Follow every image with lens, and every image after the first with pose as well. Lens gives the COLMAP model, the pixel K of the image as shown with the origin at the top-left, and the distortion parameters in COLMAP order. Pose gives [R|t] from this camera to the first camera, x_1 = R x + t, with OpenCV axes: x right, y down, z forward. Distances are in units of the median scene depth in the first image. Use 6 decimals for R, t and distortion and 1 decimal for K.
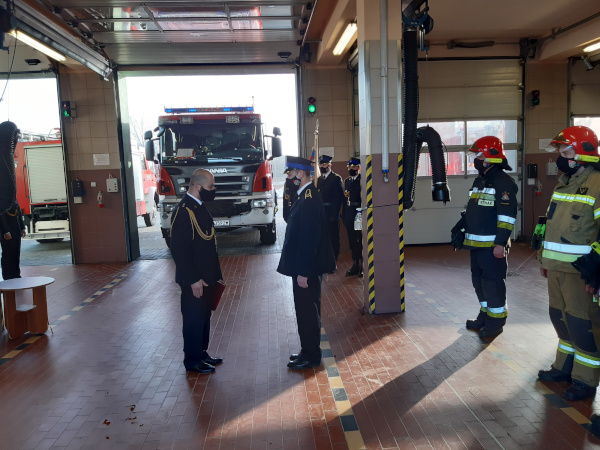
lens RADIAL K [[468.5, 0, 309.6], [0, 468.5, 223.9], [0, 0, 1]] dist [0.076625, -0.131192]
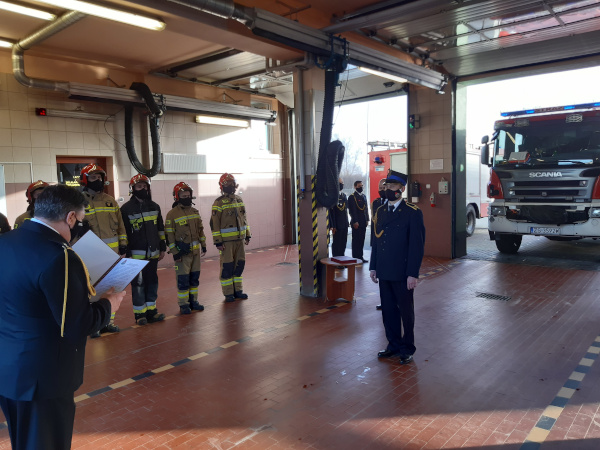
lens RADIAL K [[468.5, 0, 309.6], [0, 468.5, 223.9], [0, 0, 1]] dist [0.076625, -0.131192]
pose [[0.707488, 0.081170, -0.702048, 0.134583], [-0.082287, 0.996087, 0.032242, -0.006767], [0.701918, 0.034959, 0.711399, 0.002295]]
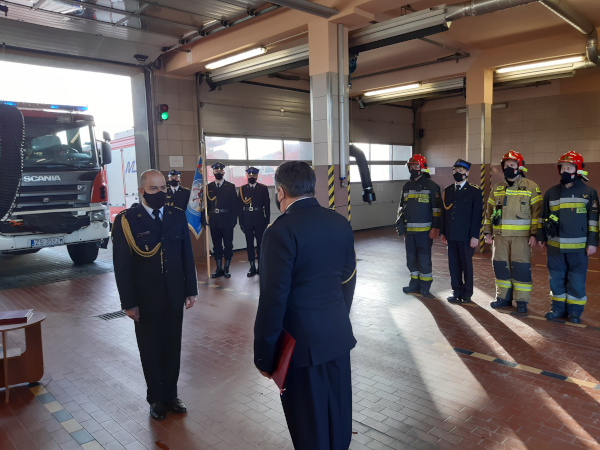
lens RADIAL K [[468.5, 0, 309.6], [0, 468.5, 223.9], [0, 0, 1]] dist [0.076625, -0.131192]
pose [[0.769675, -0.047741, 0.636648, -0.385863], [0.068513, 0.997618, -0.008020, 0.006856], [-0.634748, 0.049791, 0.771113, 0.058604]]
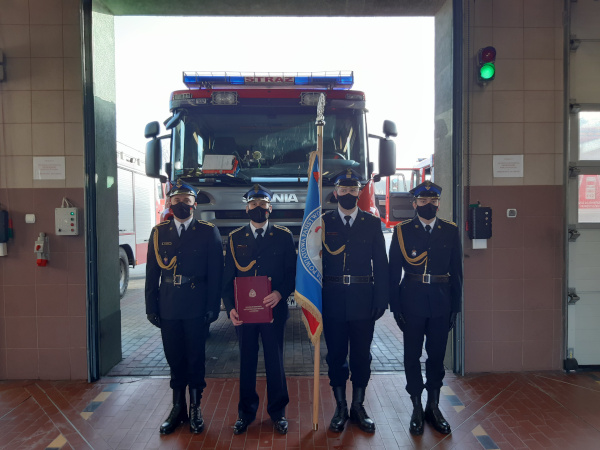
lens RADIAL K [[468.5, 0, 309.6], [0, 468.5, 223.9], [0, 0, 1]] dist [0.076625, -0.131192]
pose [[0.997762, 0.029782, -0.059863, -0.134482], [-0.034485, 0.996268, -0.079127, -0.047237], [0.057283, 0.081014, 0.995065, 0.510481]]
